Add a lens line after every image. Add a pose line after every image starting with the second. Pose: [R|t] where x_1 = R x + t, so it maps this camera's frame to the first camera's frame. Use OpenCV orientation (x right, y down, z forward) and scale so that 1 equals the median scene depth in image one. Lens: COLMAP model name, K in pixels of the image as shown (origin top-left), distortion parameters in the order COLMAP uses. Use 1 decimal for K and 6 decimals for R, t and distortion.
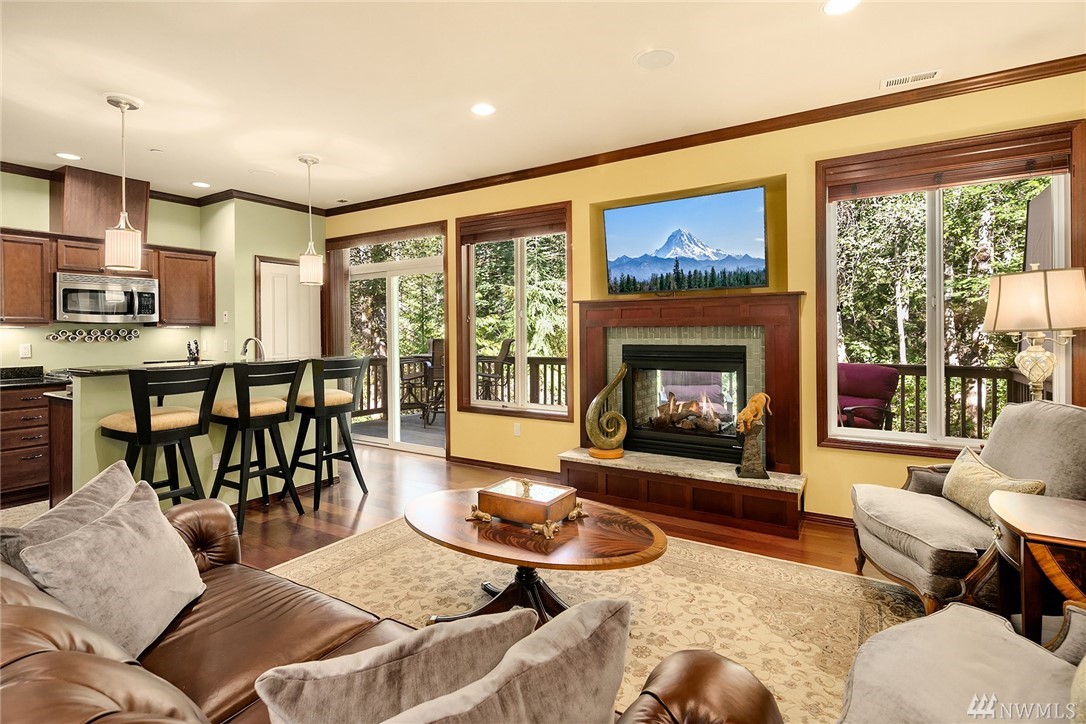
lens RADIAL K [[521.9, 0, 541.5], [0, 521.9, 339.4], [0, 0, 1]] dist [-0.002293, -0.000307]
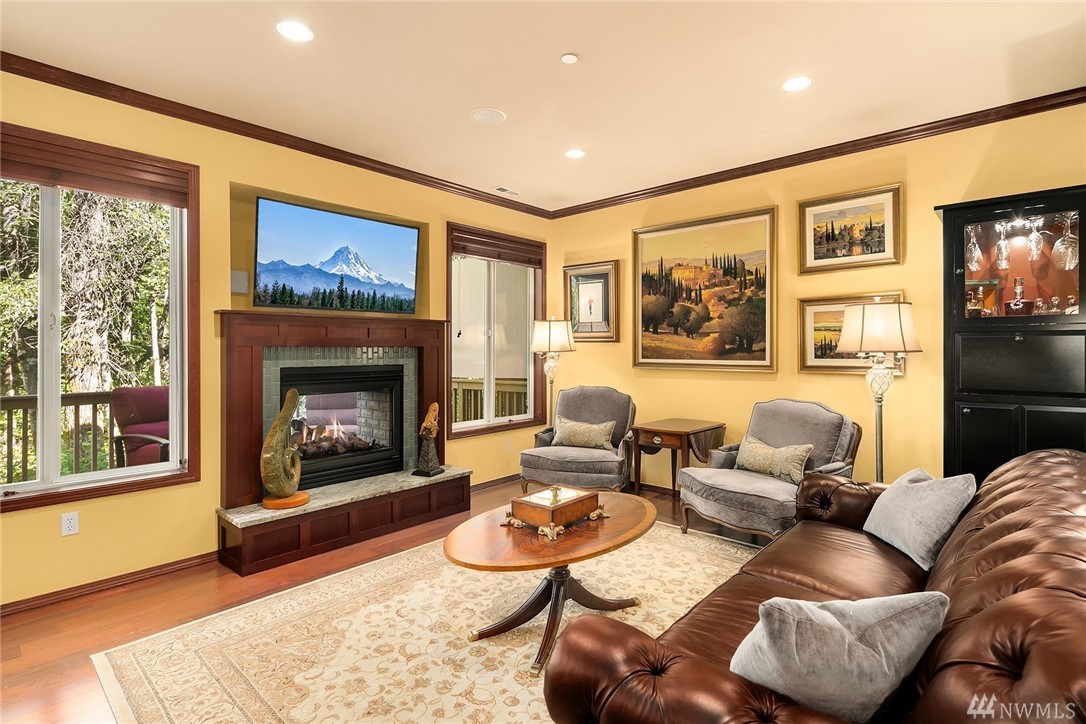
lens RADIAL K [[529.6, 0, 542.0], [0, 529.6, 352.7], [0, 0, 1]] dist [-0.000807, -0.000062]
pose [[0.169210, 0.001490, 0.985579, -0.639423], [0.015988, 0.999863, -0.004256, -0.003050], [-0.985450, 0.016478, 0.169163, 0.474727]]
